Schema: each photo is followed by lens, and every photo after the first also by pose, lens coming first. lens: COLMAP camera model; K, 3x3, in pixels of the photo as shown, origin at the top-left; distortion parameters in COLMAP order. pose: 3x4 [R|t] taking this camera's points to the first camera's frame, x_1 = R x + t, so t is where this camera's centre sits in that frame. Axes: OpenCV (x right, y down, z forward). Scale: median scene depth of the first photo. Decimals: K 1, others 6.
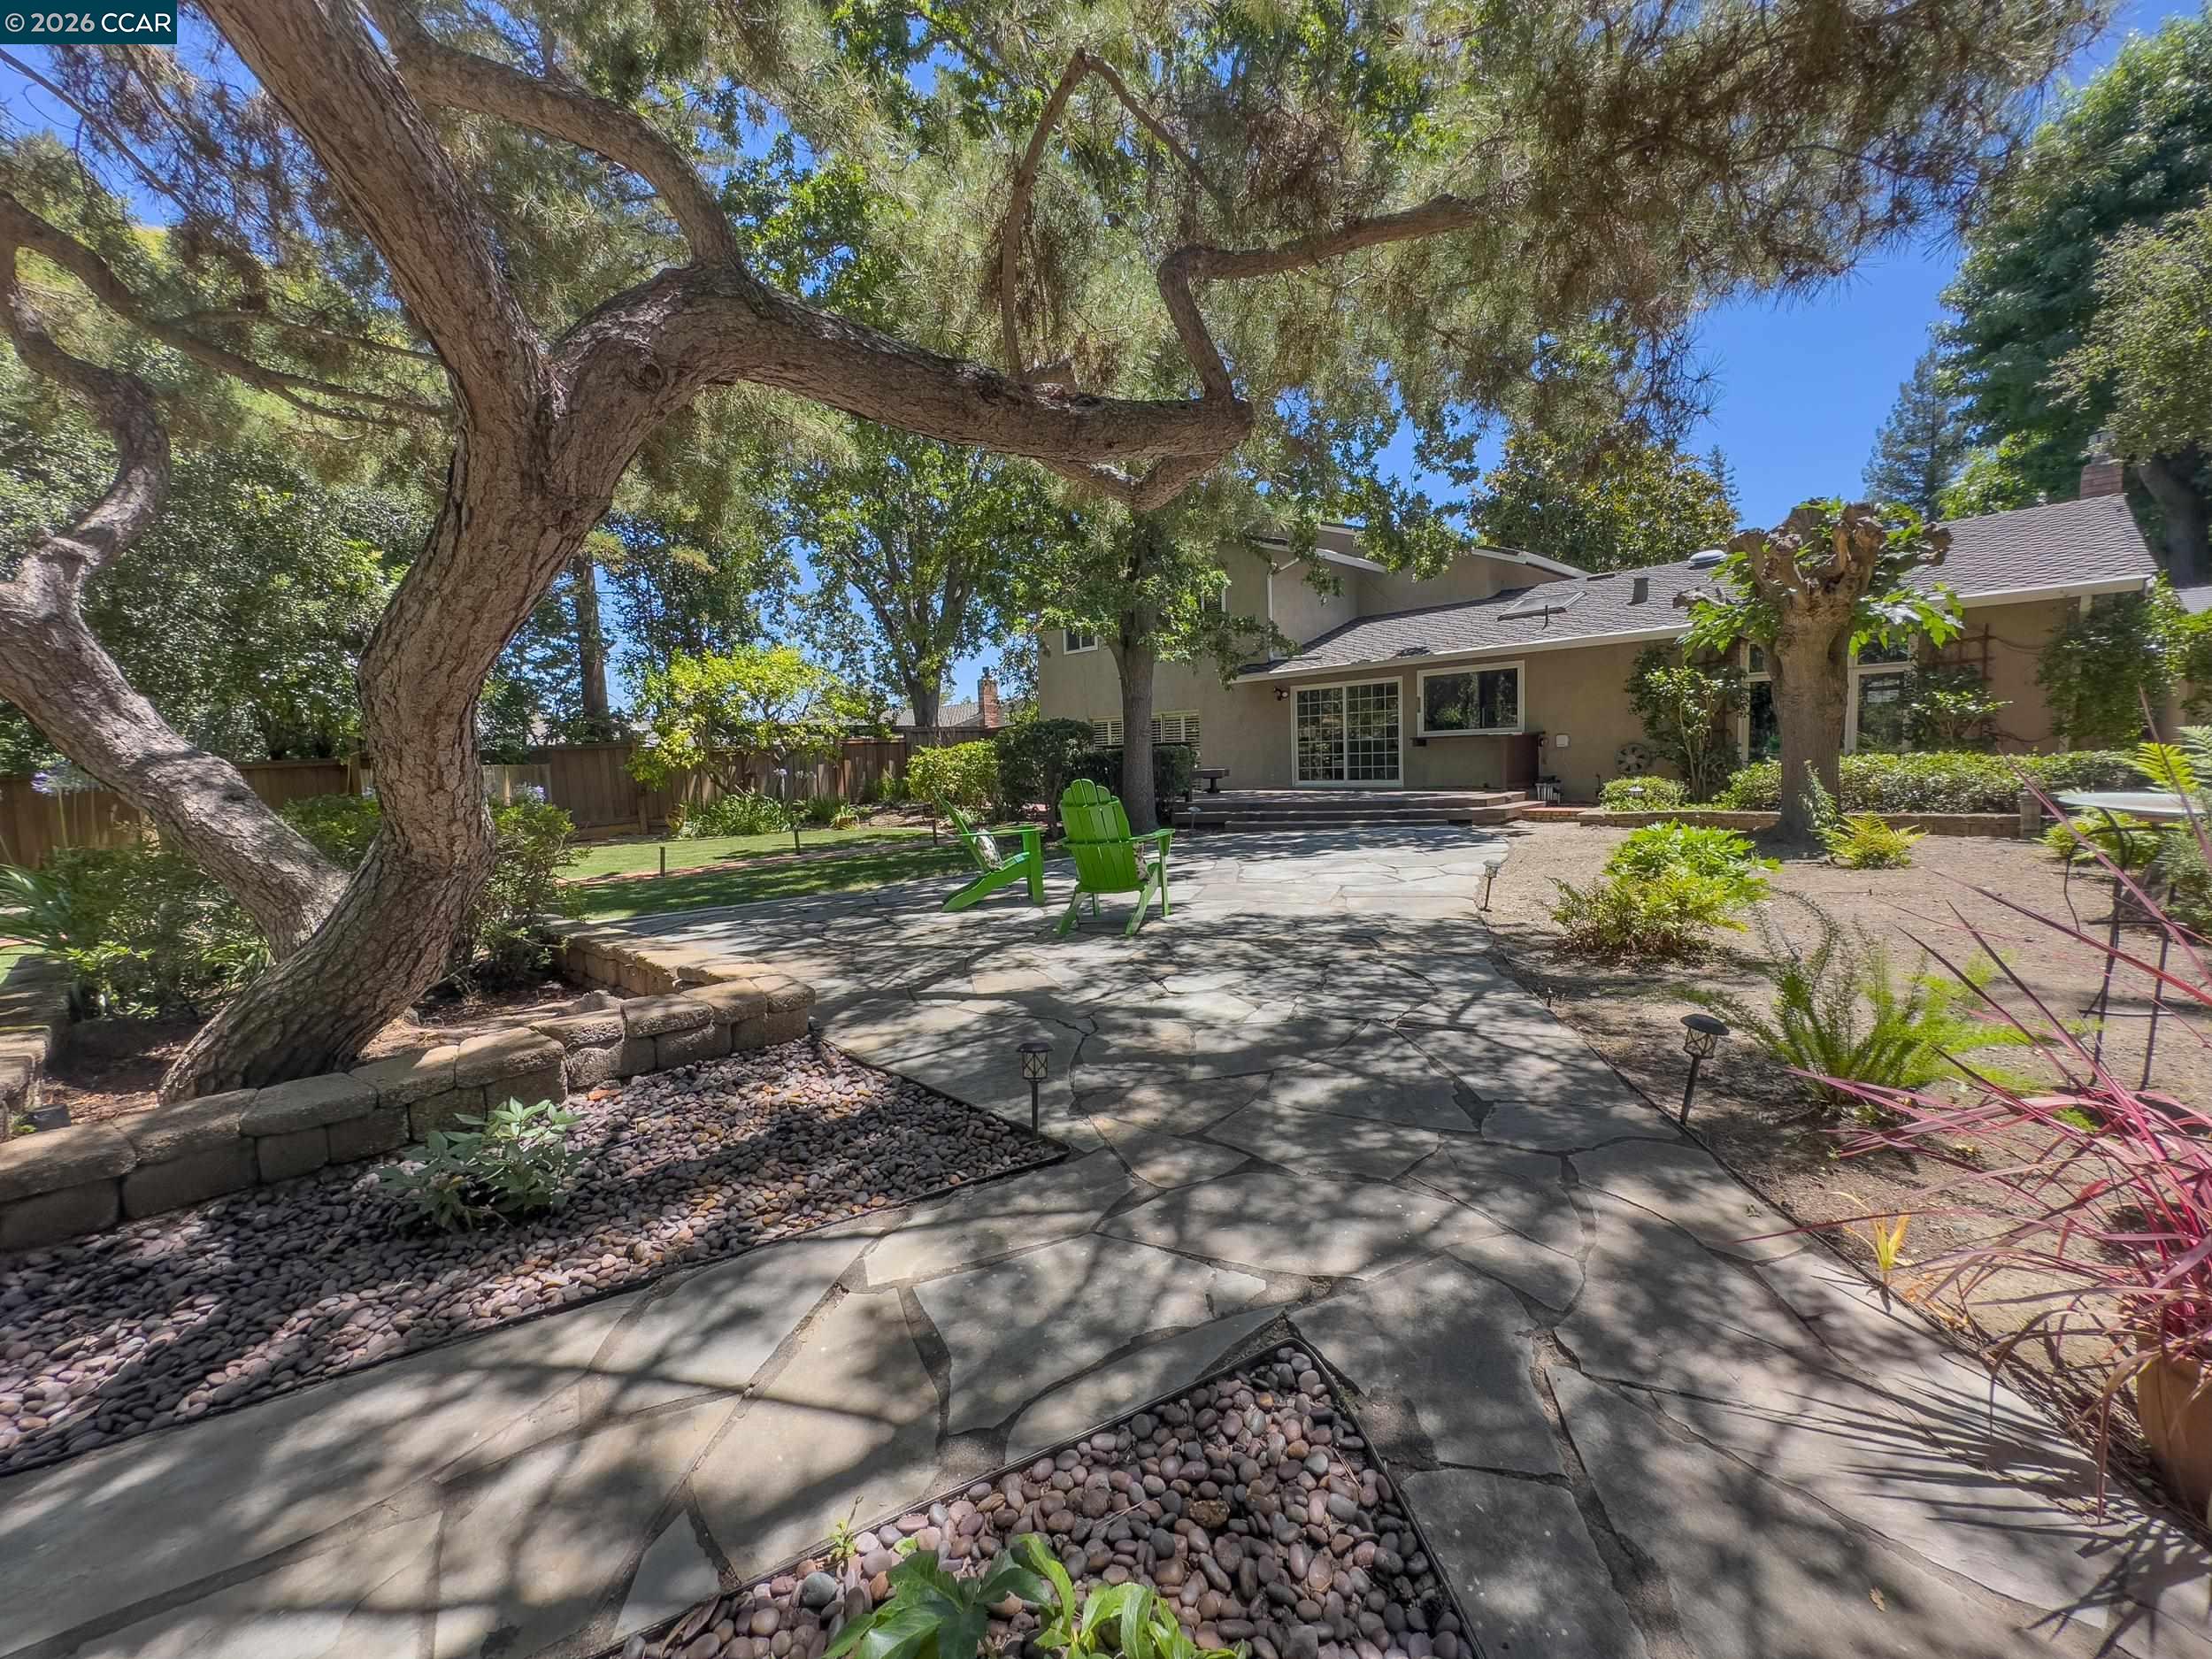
lens RADIAL K [[877.0, 0, 1099.5], [0, 877.0, 833.6], [0, 0, 1]] dist [-0.003203, -0.000657]
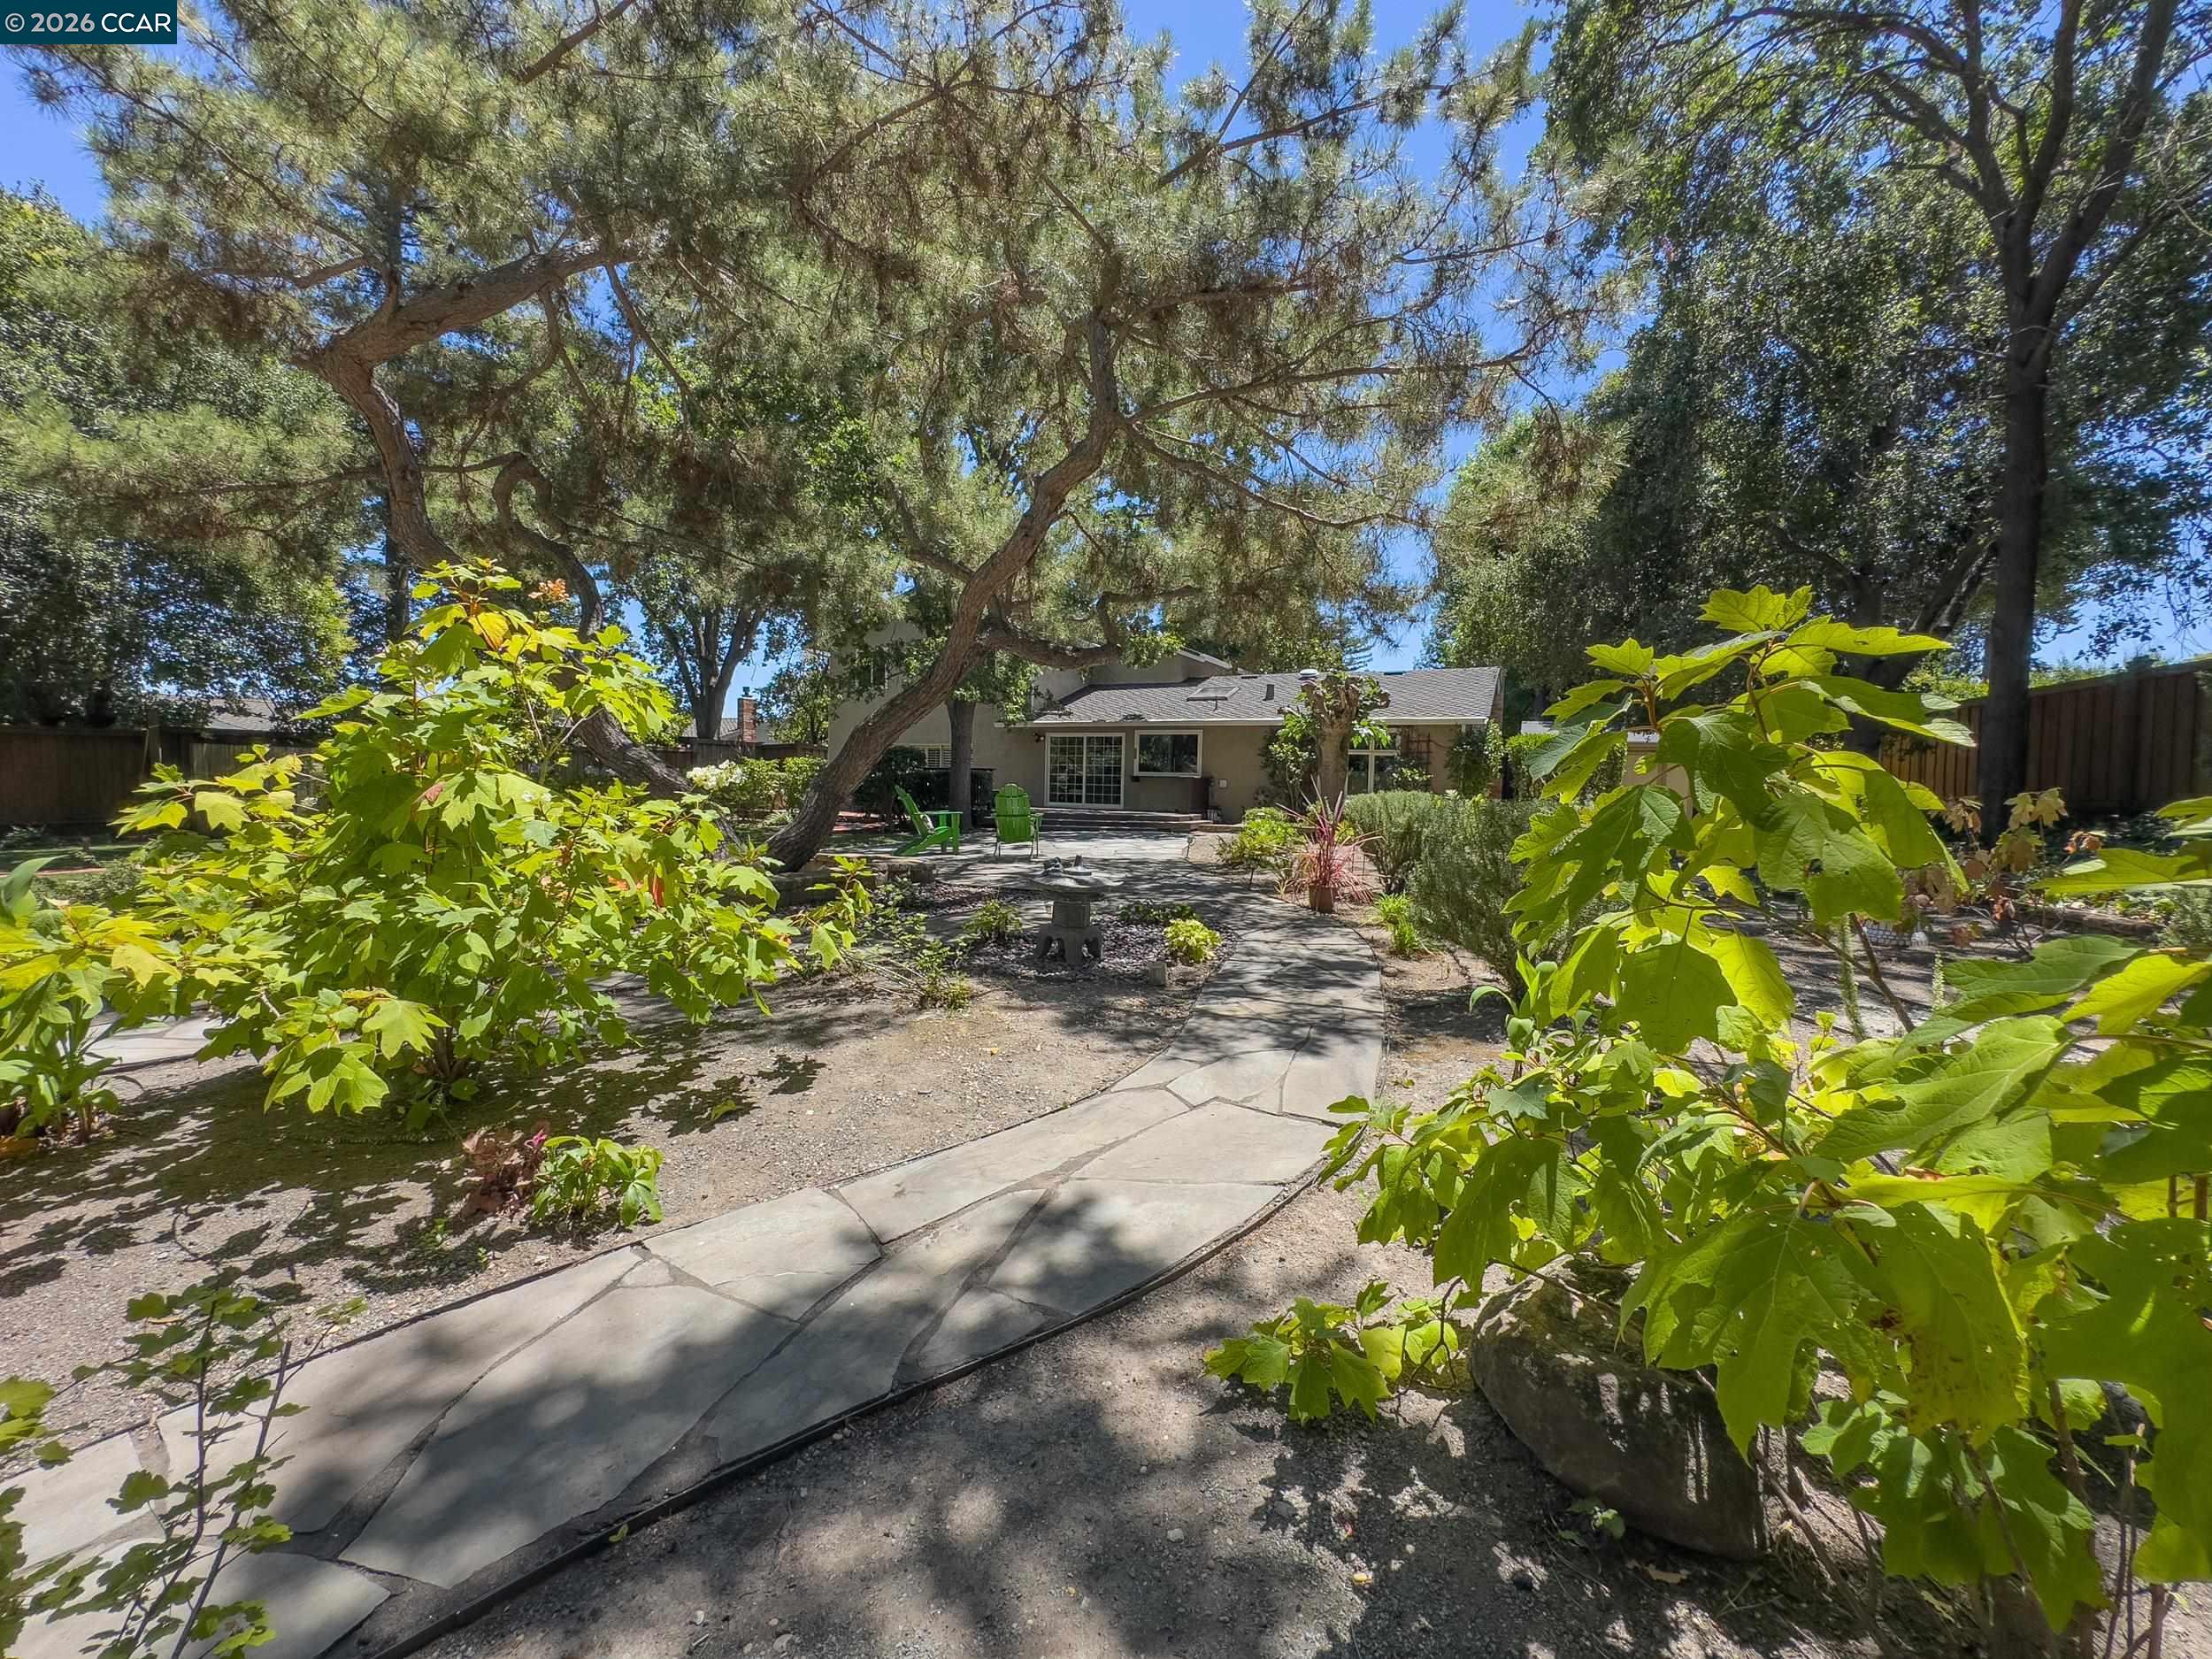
lens RADIAL K [[877.0, 0, 1107.0], [0, 877.0, 820.4], [0, 0, 1]] dist [-0.003203, -0.000657]
pose [[0.937280, 0.045955, 0.345535, -0.173228], [-0.028504, 0.998056, -0.055418, 0.044015], [-0.347410, 0.042093, 0.936768, -0.331170]]
